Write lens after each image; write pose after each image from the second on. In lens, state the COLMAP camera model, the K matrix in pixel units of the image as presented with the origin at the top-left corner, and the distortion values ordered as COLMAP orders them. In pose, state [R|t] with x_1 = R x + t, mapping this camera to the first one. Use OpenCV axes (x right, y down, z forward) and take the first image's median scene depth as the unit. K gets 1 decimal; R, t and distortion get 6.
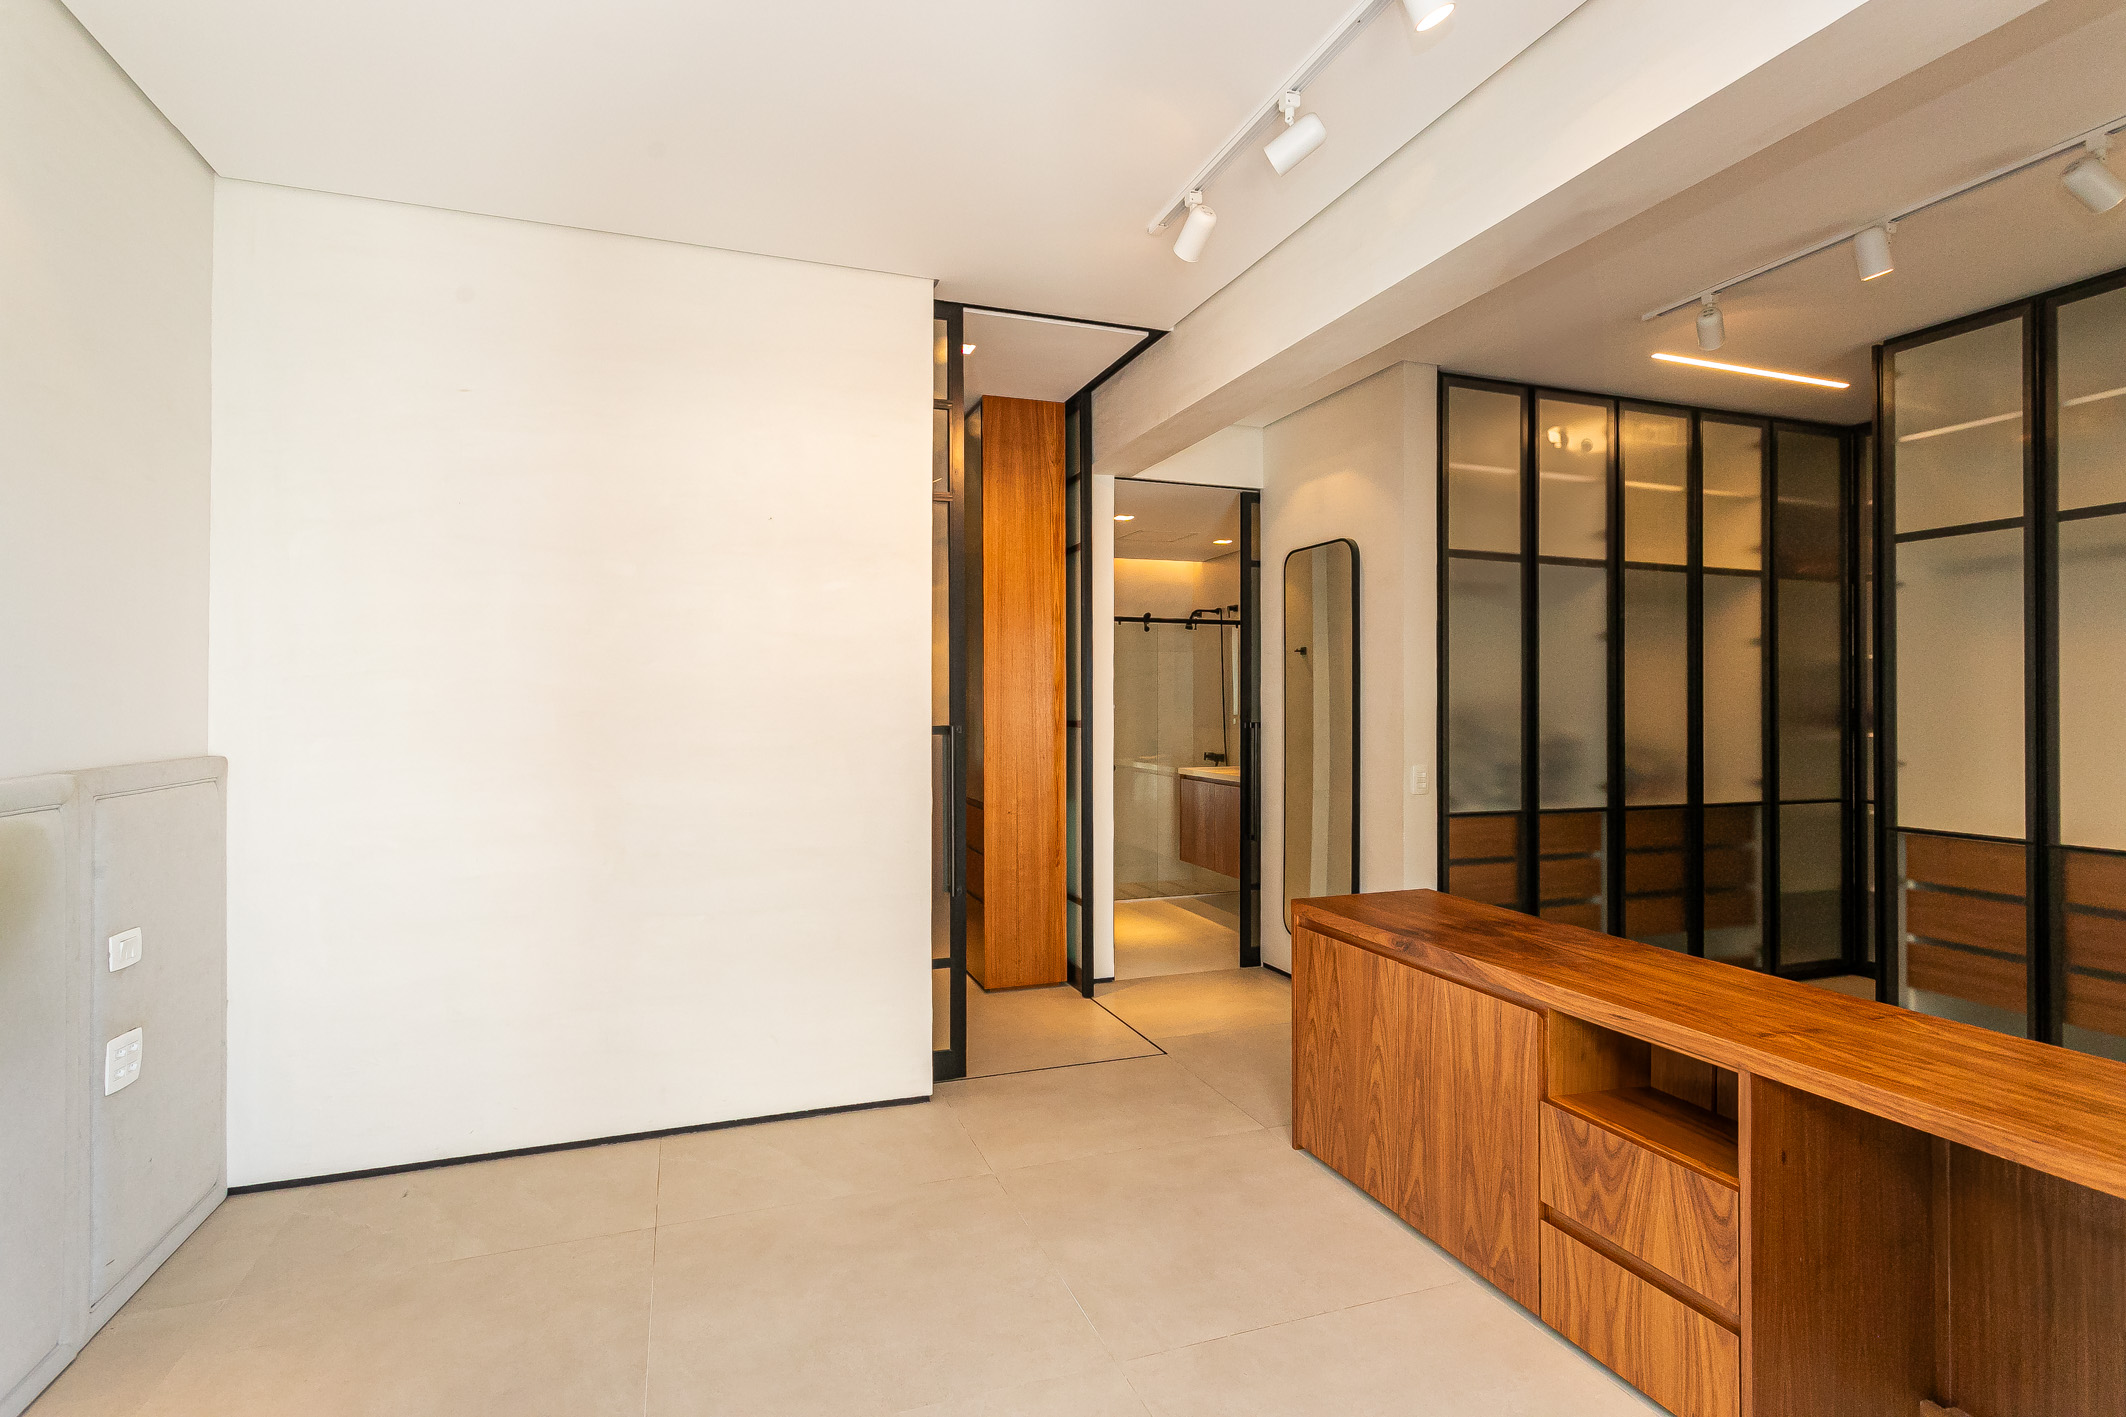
lens RADIAL K [[1039.8, 0, 1065.9], [0, 1039.8, 699.5], [0, 0, 1]] dist [0.002760, 0.001025]
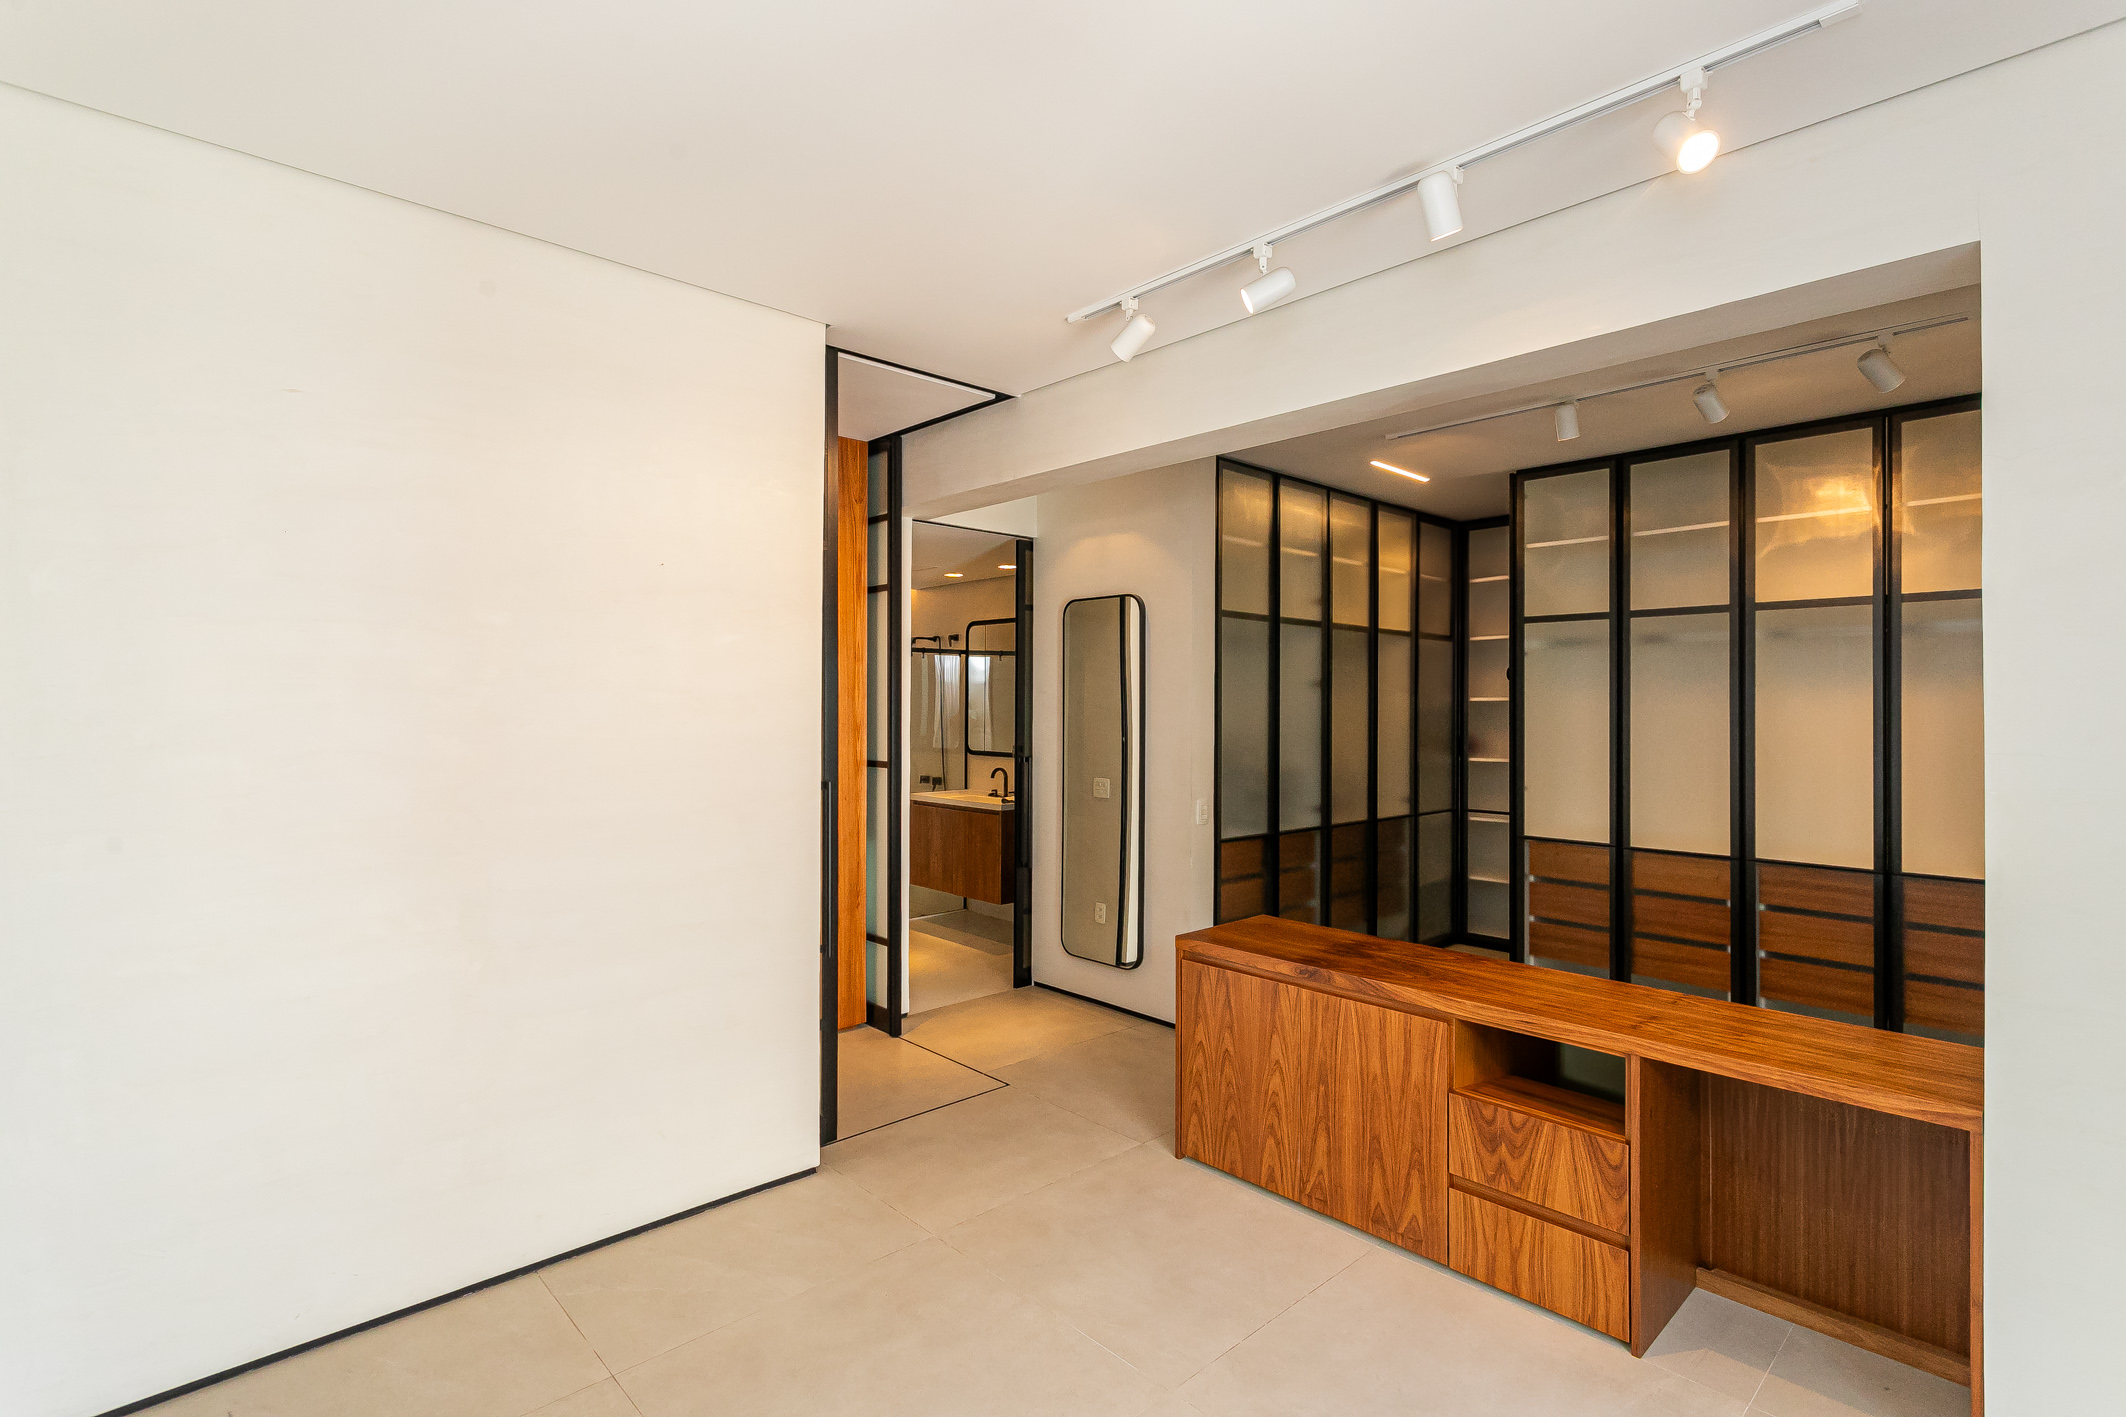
lens RADIAL K [[1022.6, 0, 1065.9], [0, 1022.6, 698.1], [0, 0, 1]] dist [0.001393, 0.000597]
pose [[0.917609, 0.006692, 0.397427, -0.263883], [-0.006799, 0.999976, -0.001140, -0.048923], [-0.397426, -0.001656, 0.917633, 0.031179]]
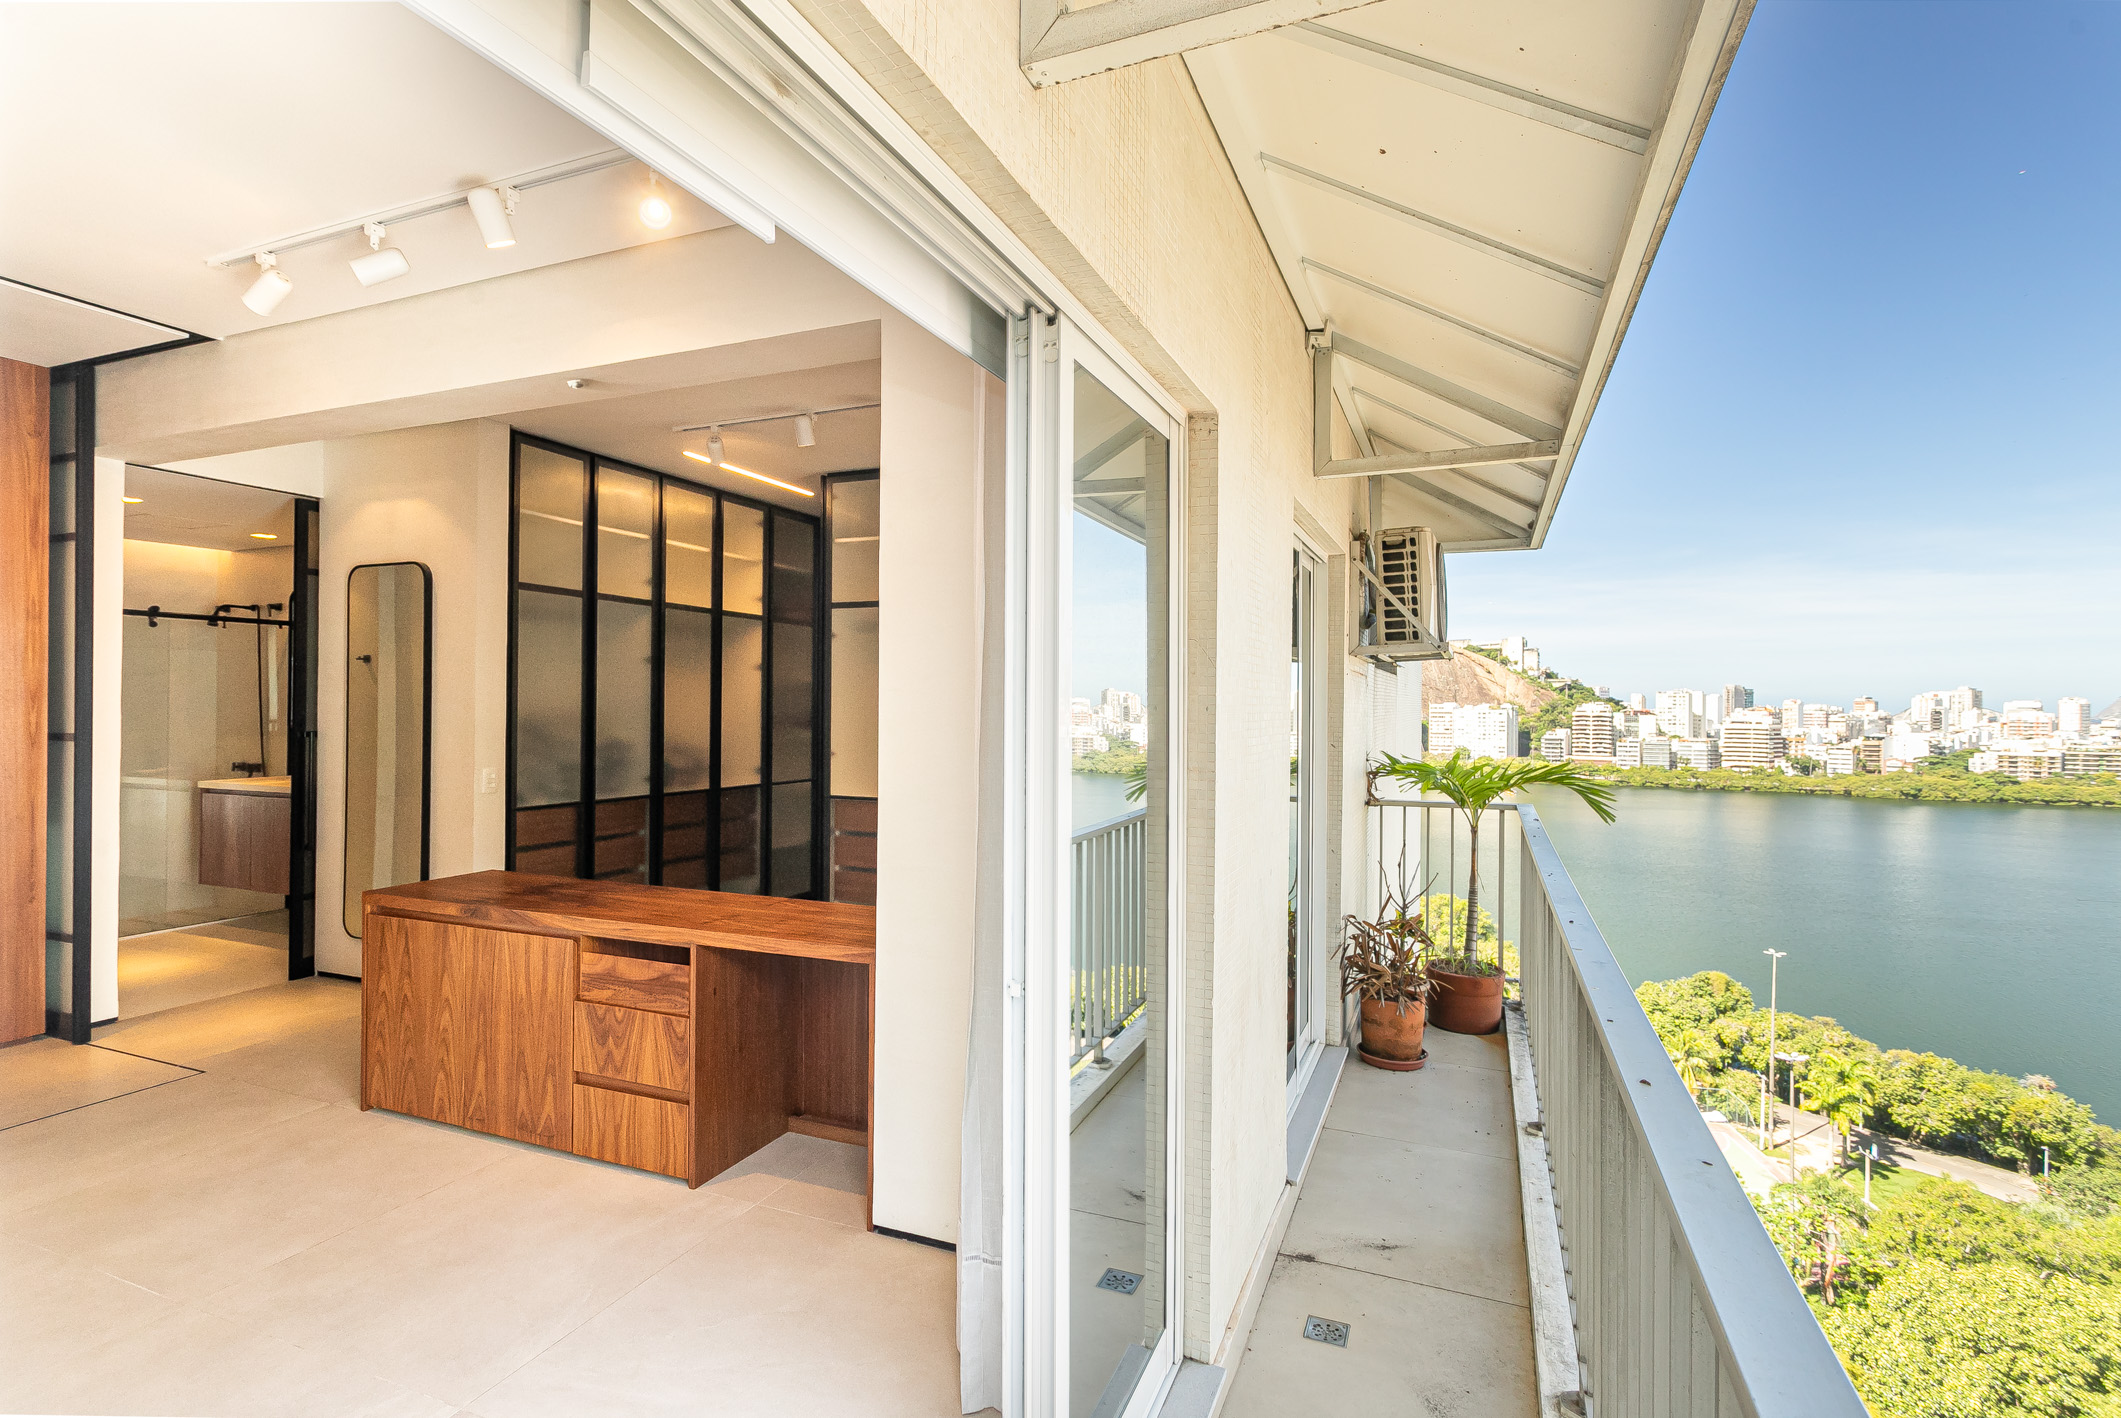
lens RADIAL K [[1020.2, 0, 1063.4], [0, 1020.2, 698.6], [0, 0, 1]] dist [0.001393, 0.000597]
pose [[0.671598, 0.008484, 0.740867, -0.077149], [-0.009828, 0.999948, -0.002541, -0.018465], [-0.740851, -0.005574, 0.671647, -0.249418]]
